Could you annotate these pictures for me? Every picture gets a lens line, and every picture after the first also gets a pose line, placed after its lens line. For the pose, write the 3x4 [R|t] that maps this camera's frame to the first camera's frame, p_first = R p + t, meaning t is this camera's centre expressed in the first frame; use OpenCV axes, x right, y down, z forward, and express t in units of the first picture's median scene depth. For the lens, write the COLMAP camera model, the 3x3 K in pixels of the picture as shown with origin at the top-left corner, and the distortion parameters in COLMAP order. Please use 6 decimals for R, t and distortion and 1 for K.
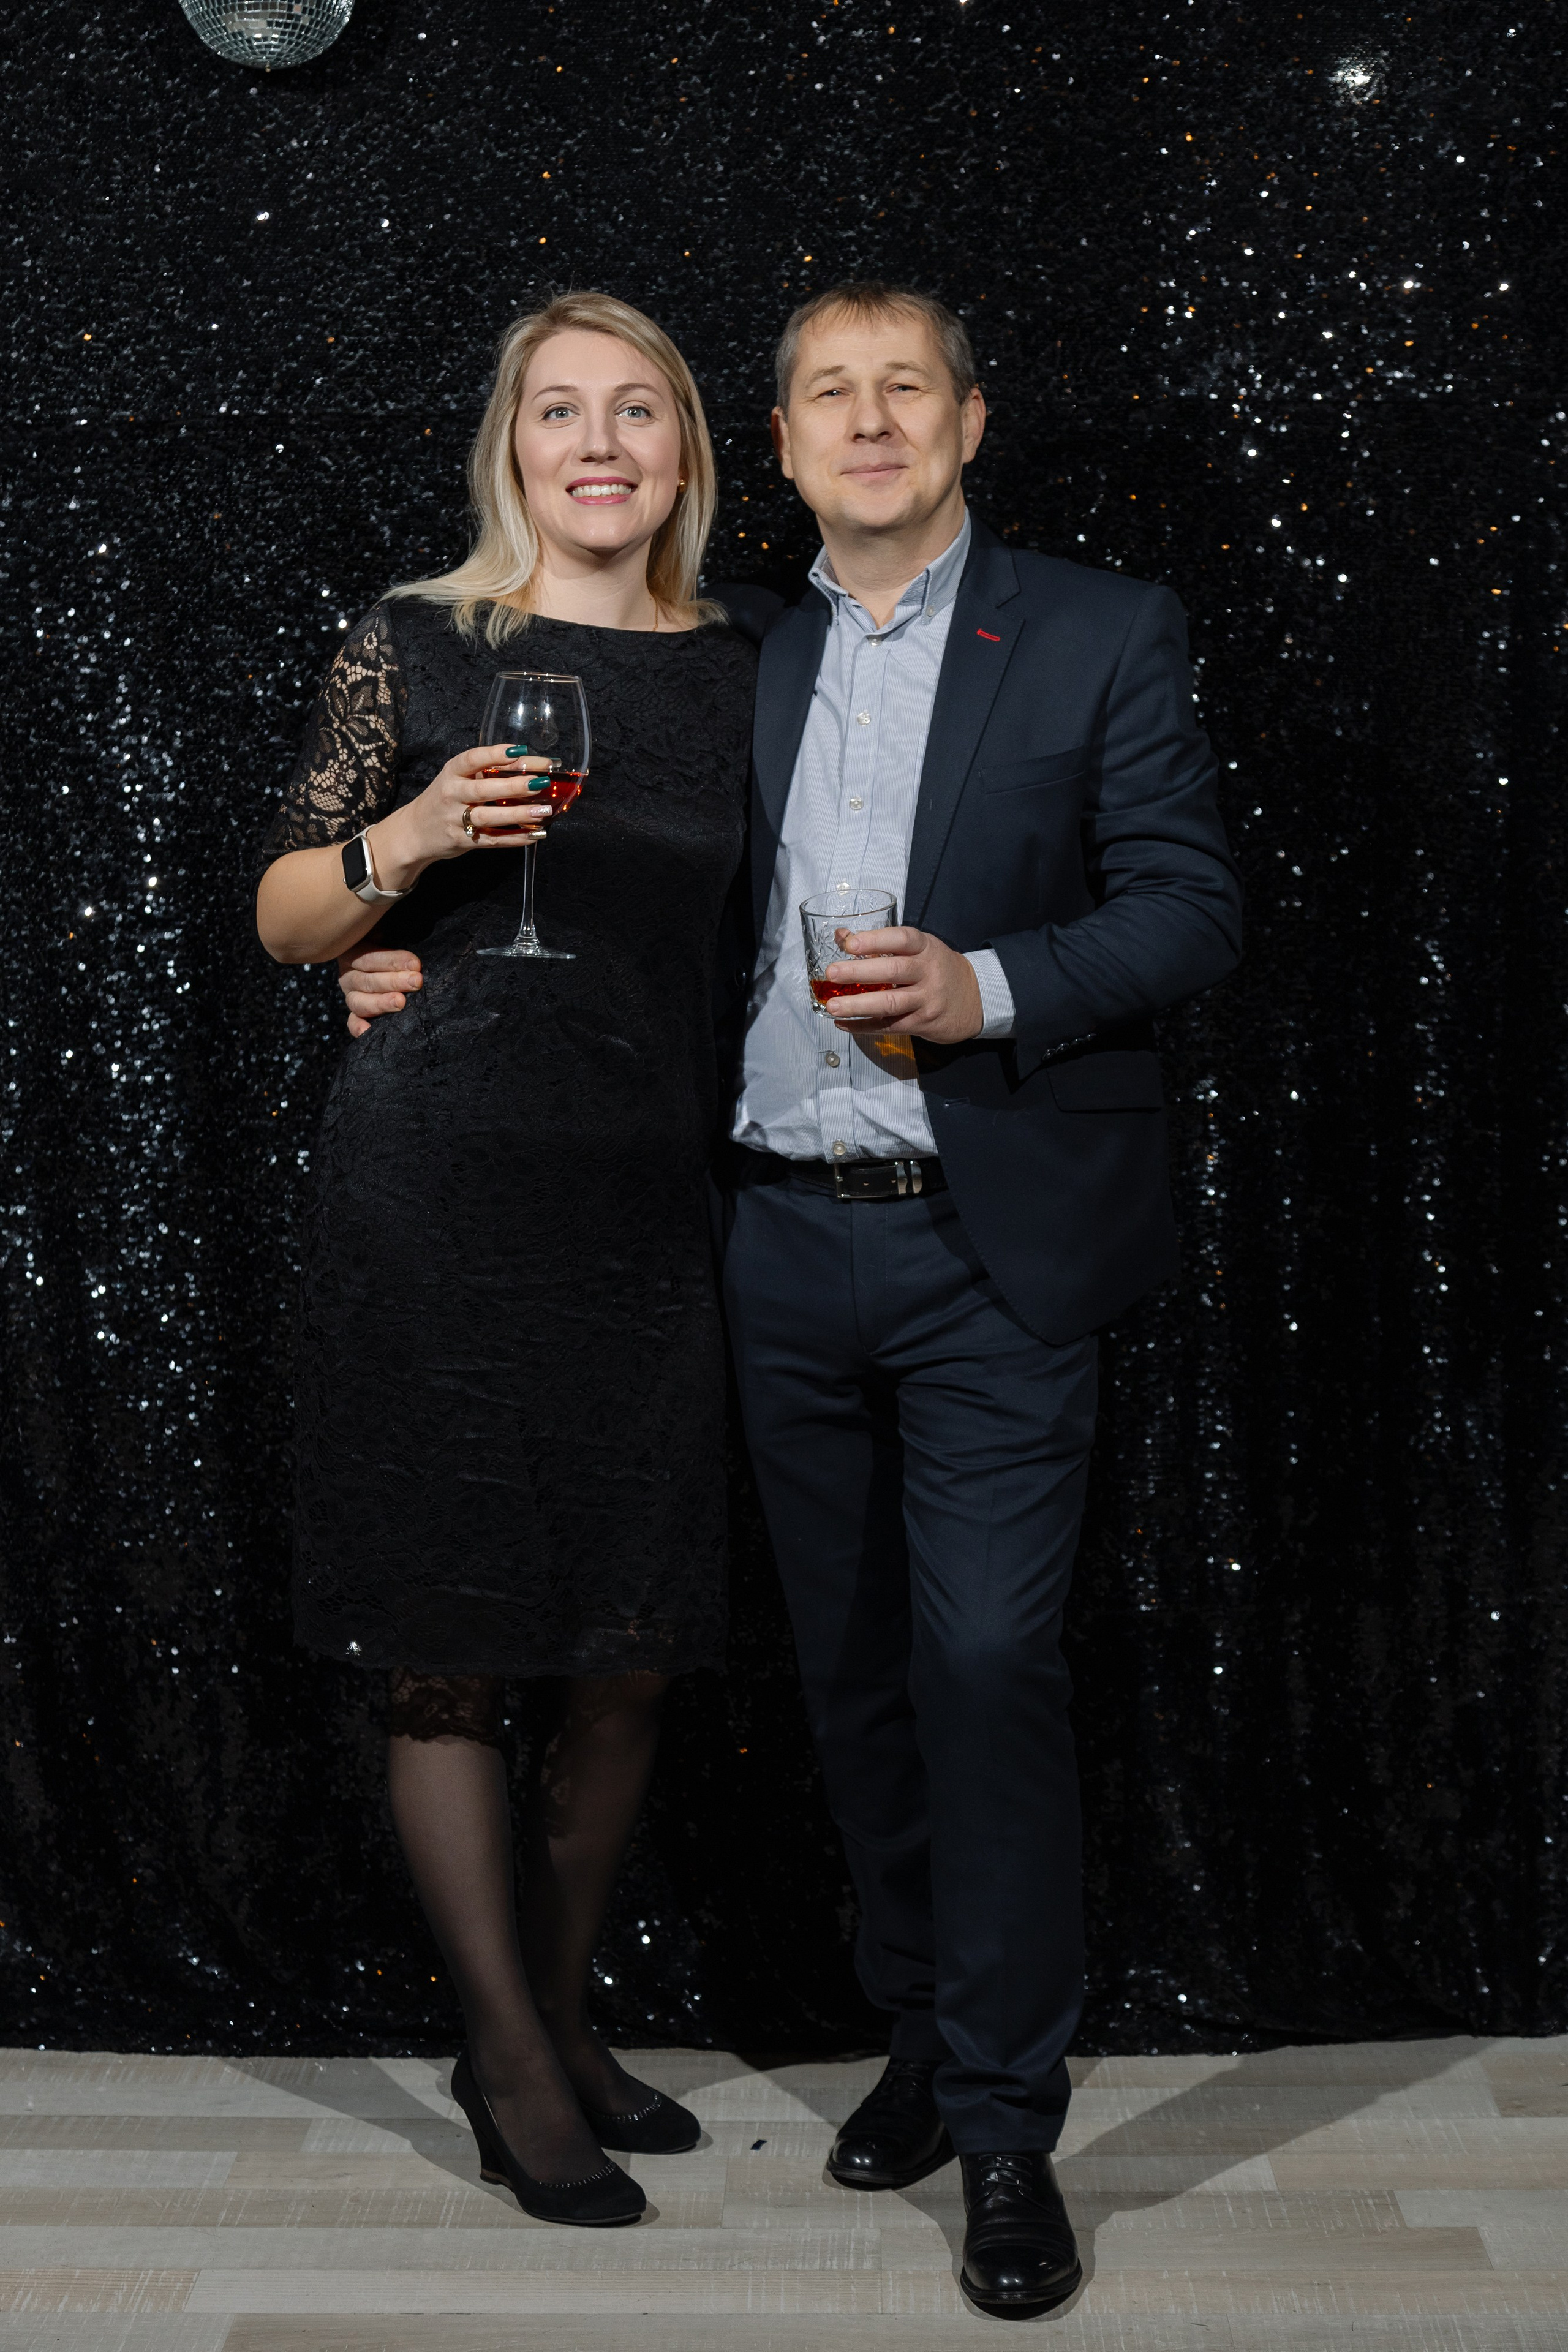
lens RADIAL K [[3822.2, 0, 770.4], [0, 3822.2, 1183.4], [0, 0, 1]] dist [0.013832, 0.012010]
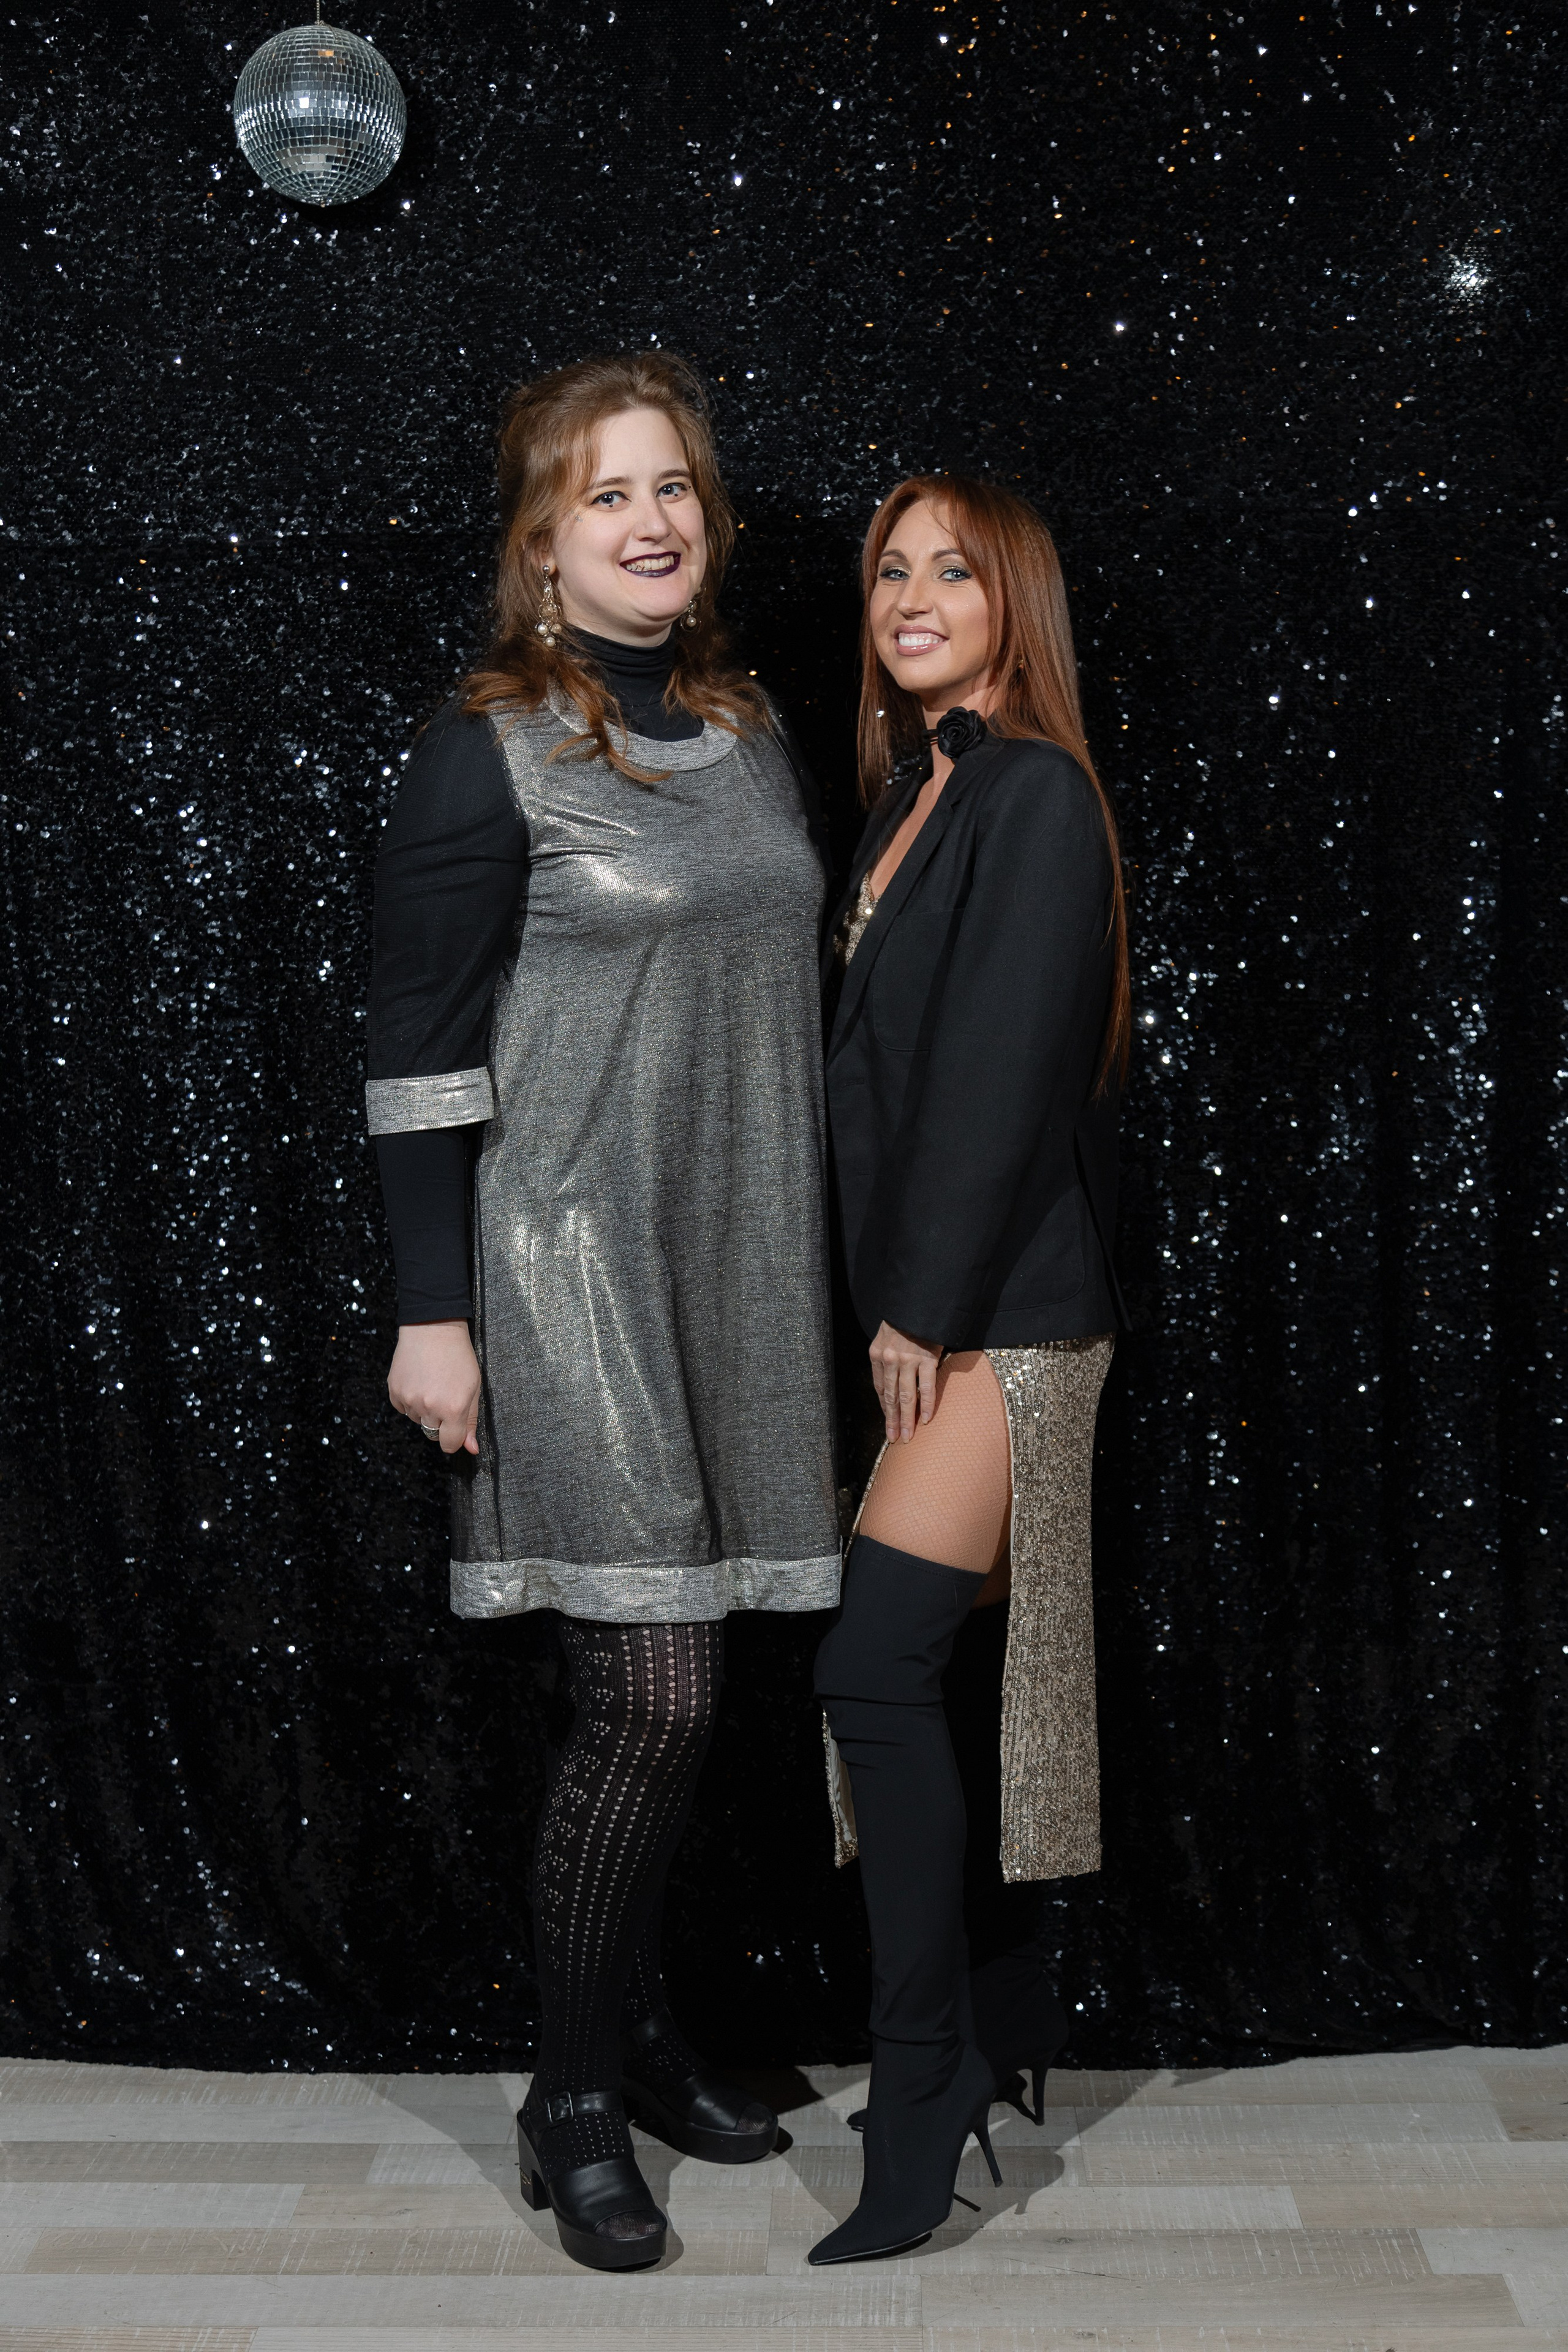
lens RADIAL K [[2969.7, 0, 769.4], [0, 2969.7, 1189.6], [0, 0, 1]] dist [0.035707, -0.045229]
pose [[0.999883, -0.007481, -0.013354, 0.000912], [0.007437, 0.999967, -0.003318, -0.015147], [0.013378, 0.003218, 0.999905, 0.176018]]
